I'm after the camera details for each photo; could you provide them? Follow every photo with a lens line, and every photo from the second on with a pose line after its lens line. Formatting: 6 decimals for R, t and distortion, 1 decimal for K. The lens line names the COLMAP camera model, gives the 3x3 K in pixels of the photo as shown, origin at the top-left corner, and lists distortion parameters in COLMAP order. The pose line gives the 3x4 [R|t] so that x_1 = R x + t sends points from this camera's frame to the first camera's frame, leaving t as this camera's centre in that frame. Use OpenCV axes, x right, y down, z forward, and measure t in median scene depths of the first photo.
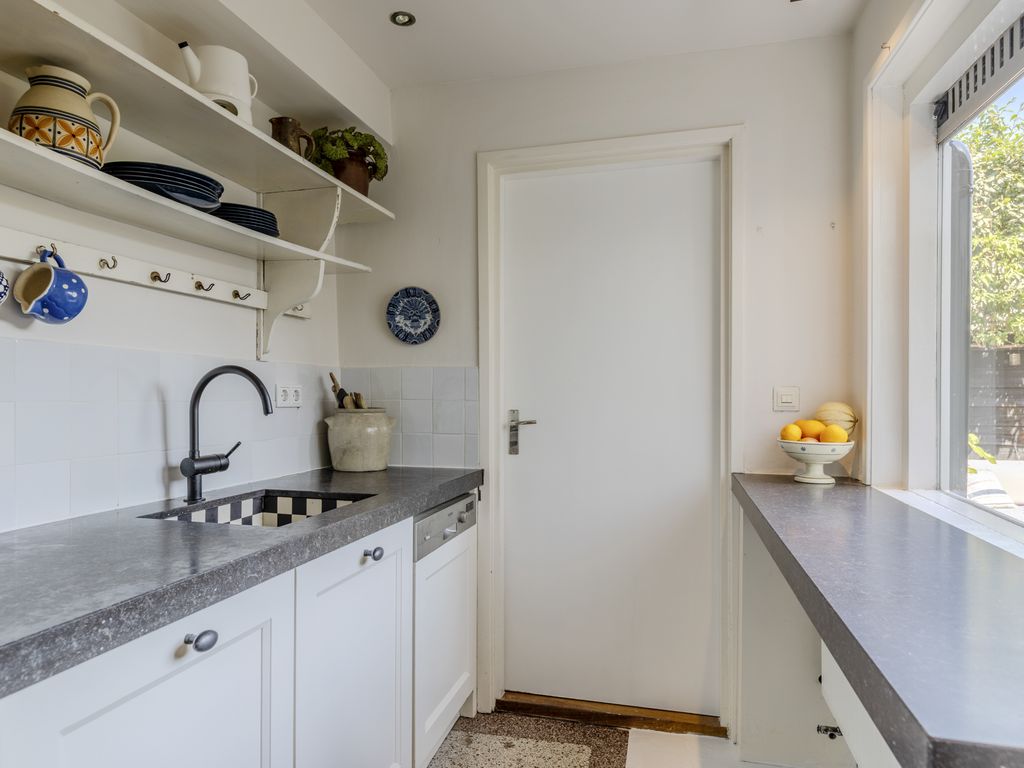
lens RADIAL K [[660.1, 0, 512.0], [0, 660.1, 384.0], [0, 0, 1]] dist [0.006223, 0.001957]
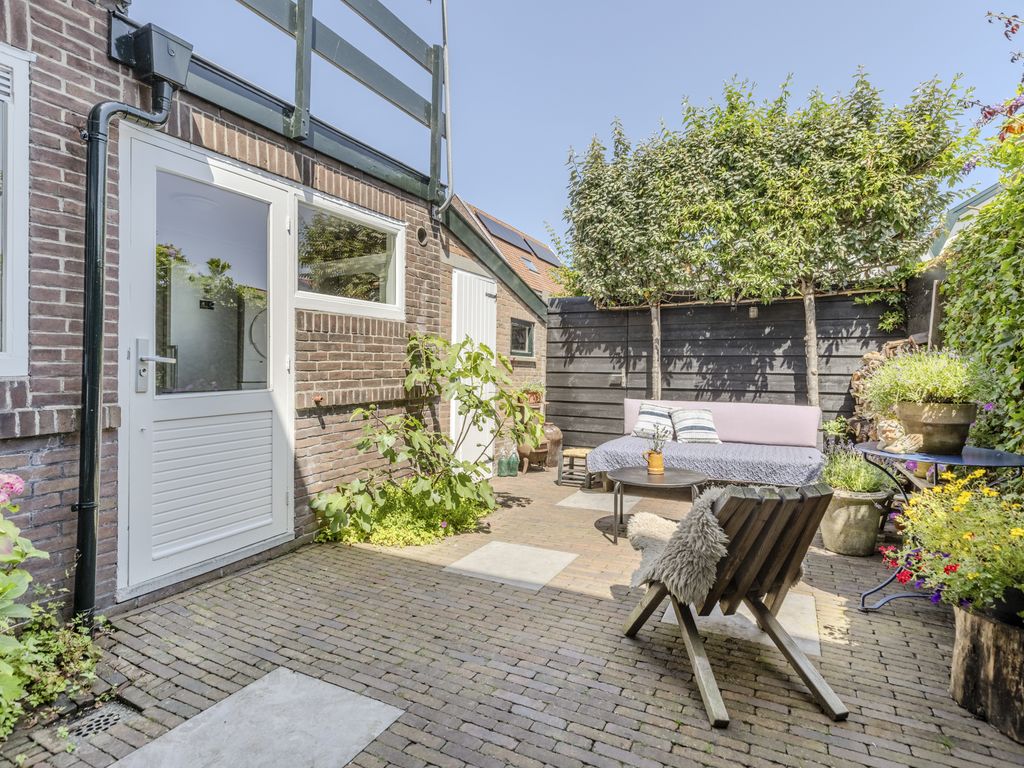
lens RADIAL K [[524.6, 0, 511.4], [0, 524.6, 362.8], [0, 0, 1]] dist [-0.002189, 0.000147]
pose [[0.974717, 0.004329, -0.223403, 2.208949], [-0.005667, 0.999970, -0.005350, 0.209720], [0.223373, 0.006481, 0.974712, 0.221813]]
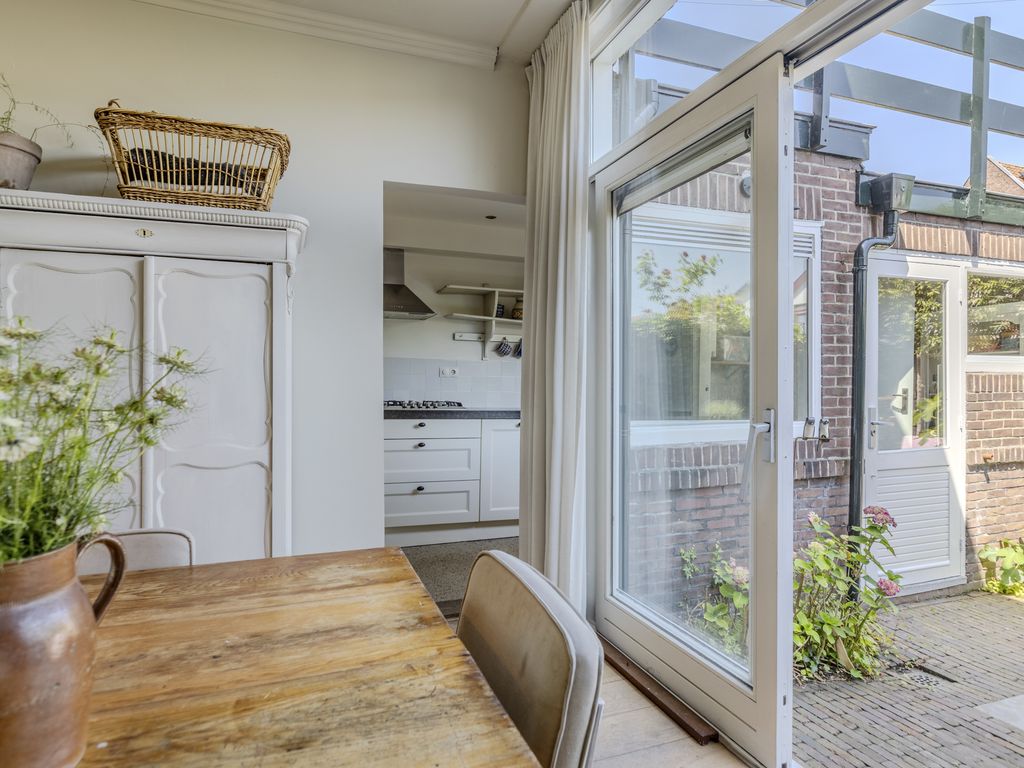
lens RADIAL K [[598.0, 0, 512.0], [0, 598.0, 384.0], [0, 0, 1]] dist [0.003031, -0.002191]
pose [[0.569496, 0.008131, -0.821954, 1.931826], [-0.005567, 0.999966, 0.006034, 0.041600], [0.821975, 0.001140, 0.569522, -0.977054]]
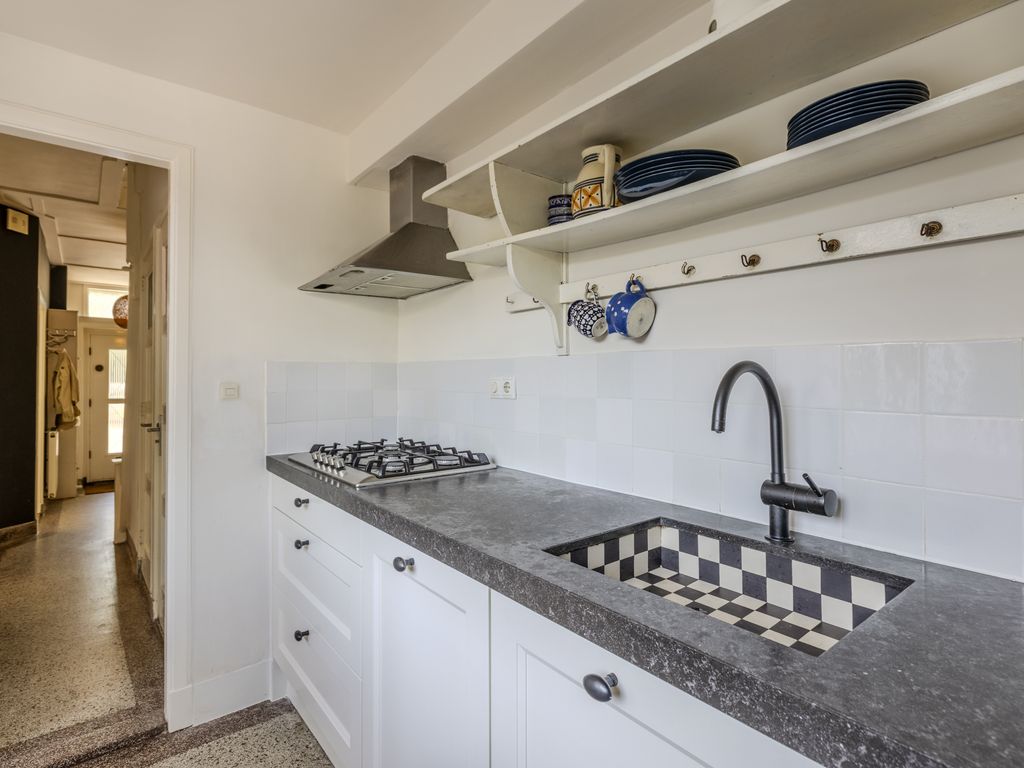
lens RADIAL K [[523.4, 0, 512.0], [0, 523.4, 384.0], [0, 0, 1]] dist [-0.000141, -0.000802]
pose [[-0.595075, 0.006682, -0.803643, 0.199549], [0.010163, 0.999948, 0.000788, -0.006213], [0.803606, -0.007699, -0.595112, 1.185523]]
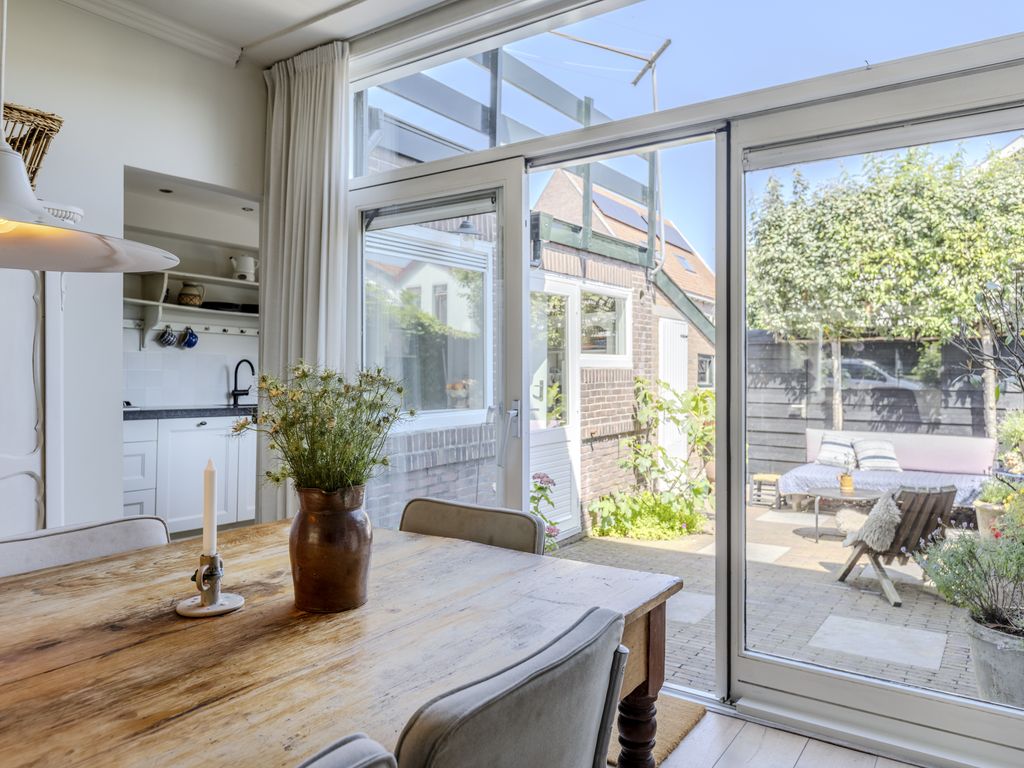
lens RADIAL K [[714.7, 0, 516.3], [0, 714.7, 358.8], [0, 0, 1]] dist [-0.008052, -0.005262]
pose [[0.940512, 0.000237, -0.339760, 1.940430], [-0.005846, 0.999863, -0.015485, 0.012707], [0.339710, 0.016550, 0.940385, -1.721601]]
